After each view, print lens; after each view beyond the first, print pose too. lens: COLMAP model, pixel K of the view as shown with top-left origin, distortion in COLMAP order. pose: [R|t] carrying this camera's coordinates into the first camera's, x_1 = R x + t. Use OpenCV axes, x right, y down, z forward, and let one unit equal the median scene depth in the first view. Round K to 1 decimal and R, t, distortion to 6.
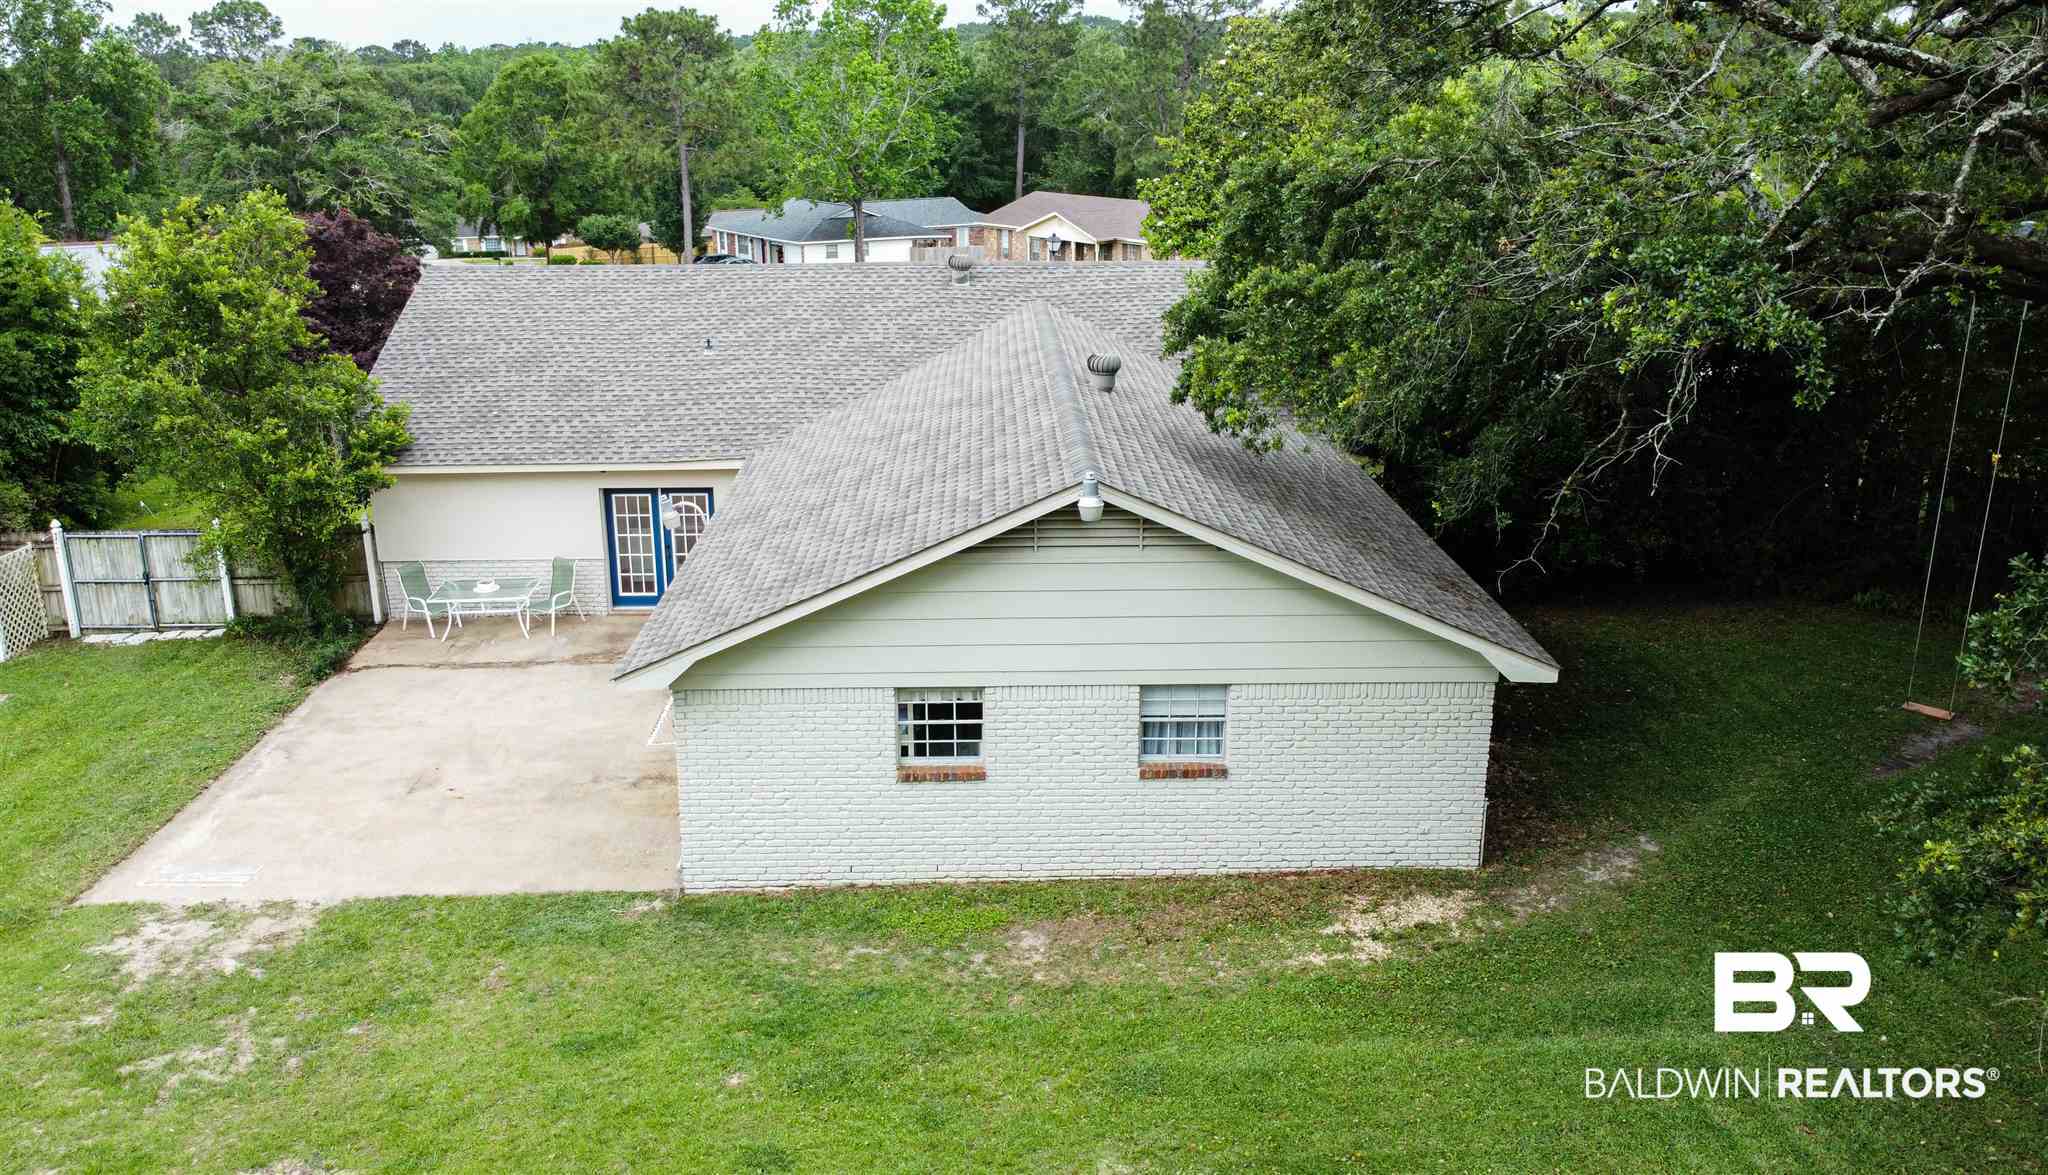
lens RADIAL K [[1563.7, 0, 1034.7], [0, 1563.7, 580.0], [0, 0, 1]] dist [-0.003268, 0.012321]
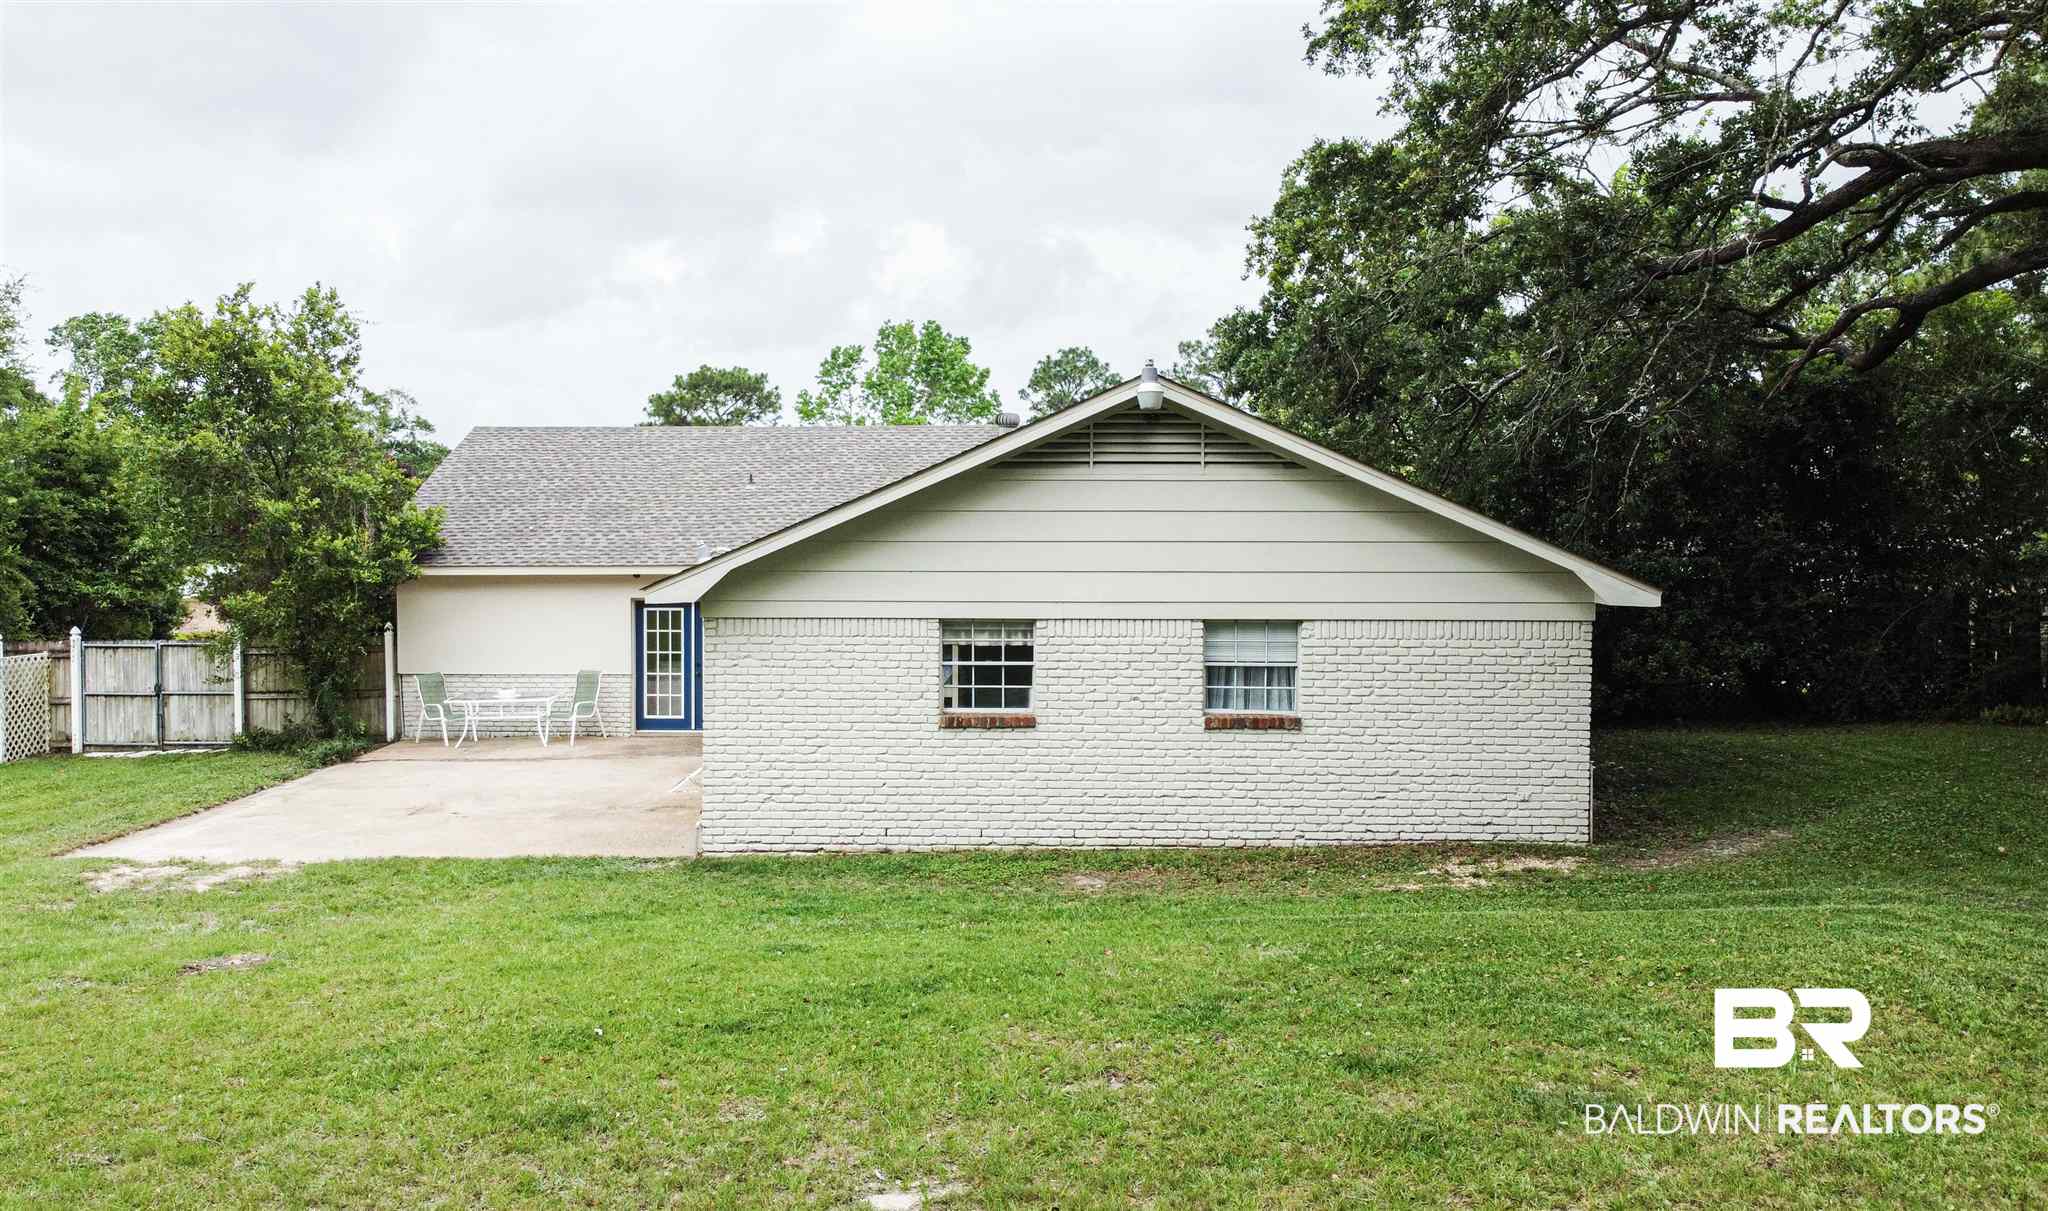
lens RADIAL K [[1627.9, 0, 1009.6], [0, 1627.9, 609.4], [0, 0, 1]] dist [0.009380, -0.017056]
pose [[0.999214, 0.001912, -0.039600, -0.007973], [-0.011591, 0.969286, -0.245662, 0.257611], [0.037914, 0.245927, 0.968546, 0.051515]]
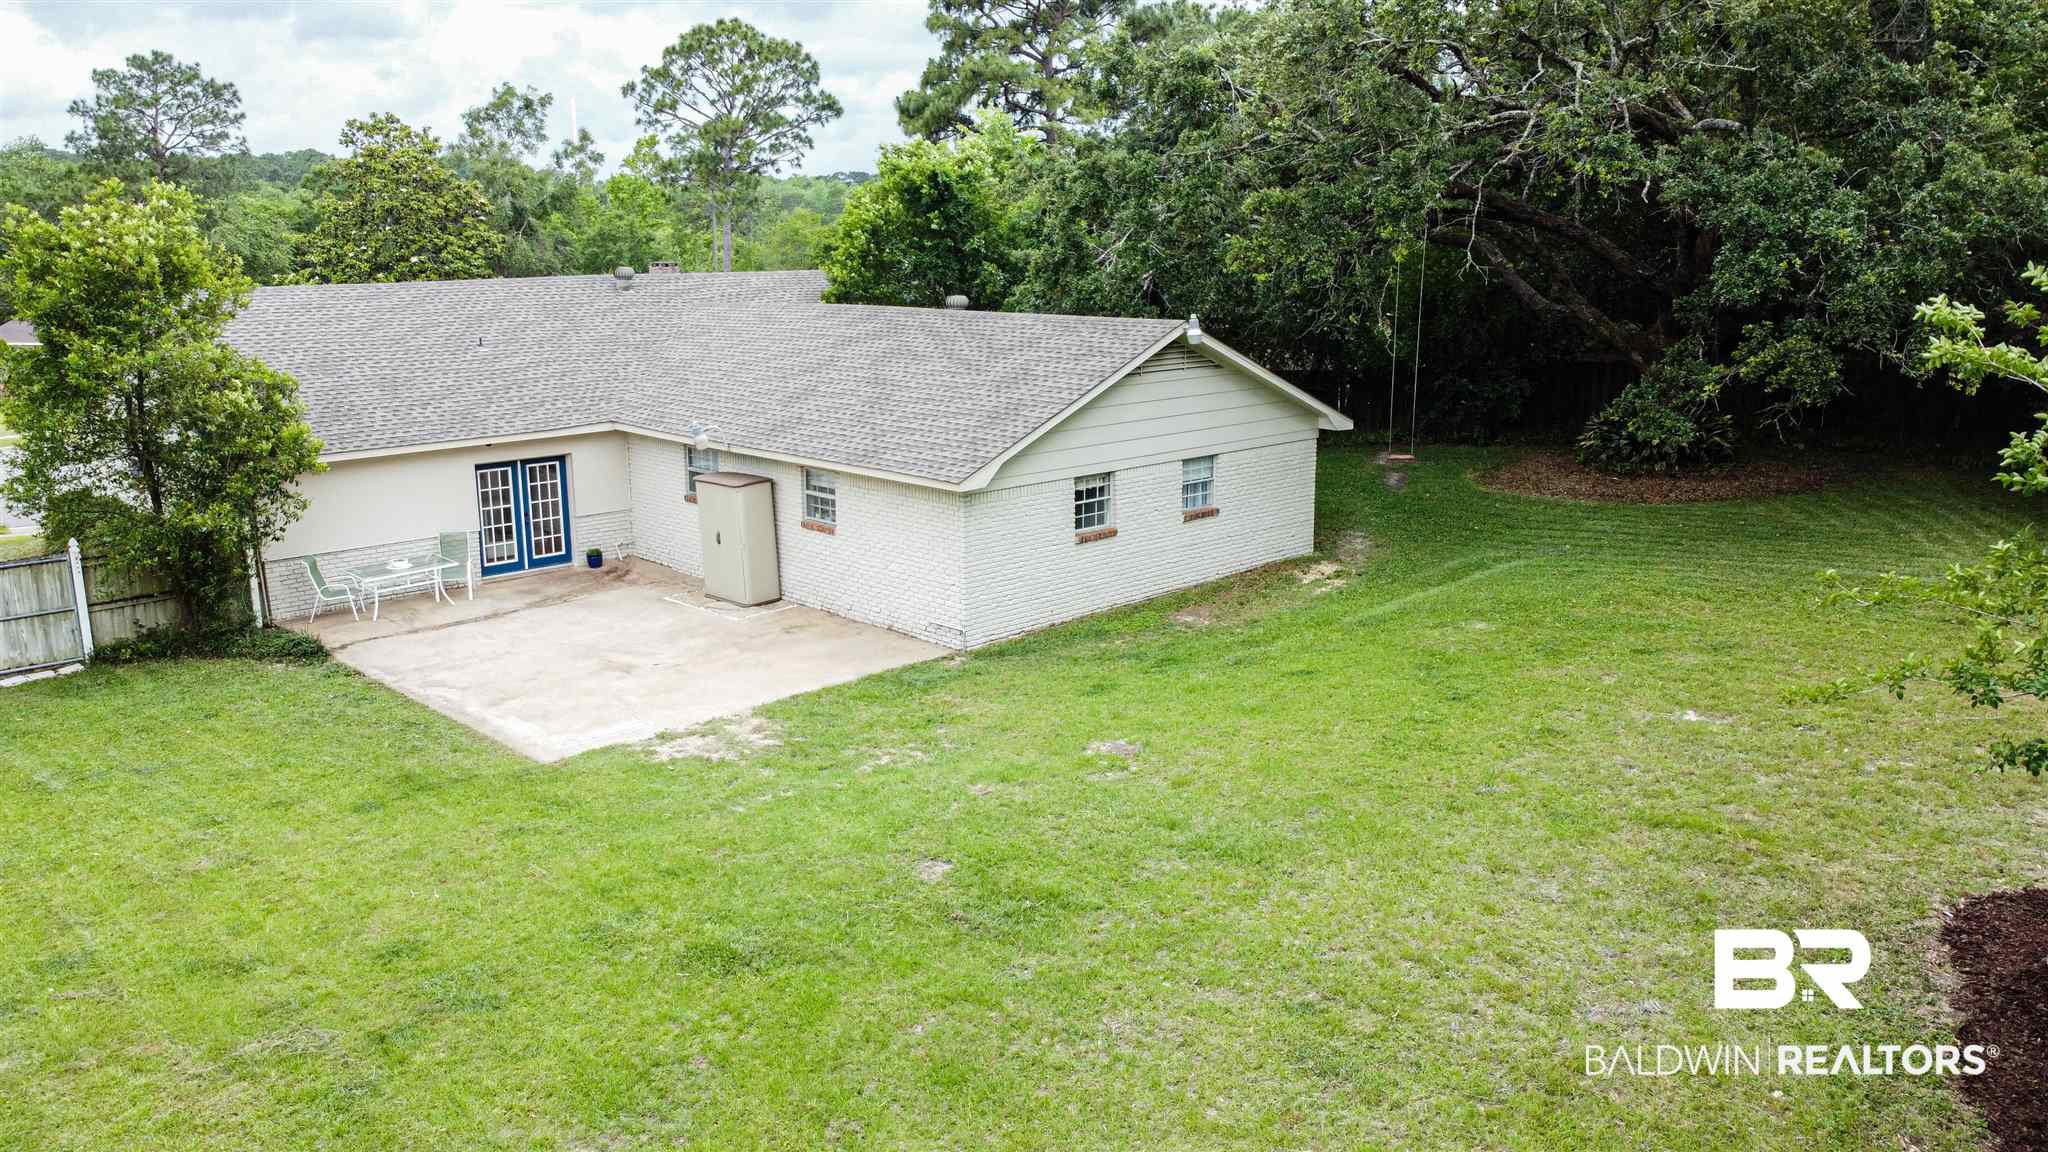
lens RADIAL K [[1501.5, 0, 1030.2], [0, 1501.5, 573.9], [0, 0, 1]] dist [0.008215, 0.002646]
pose [[0.750688, -0.156070, 0.641958, -0.901182], [0.204857, 0.978791, -0.001596, 0.130533], [-0.628093, 0.132708, 0.766738, -0.048639]]
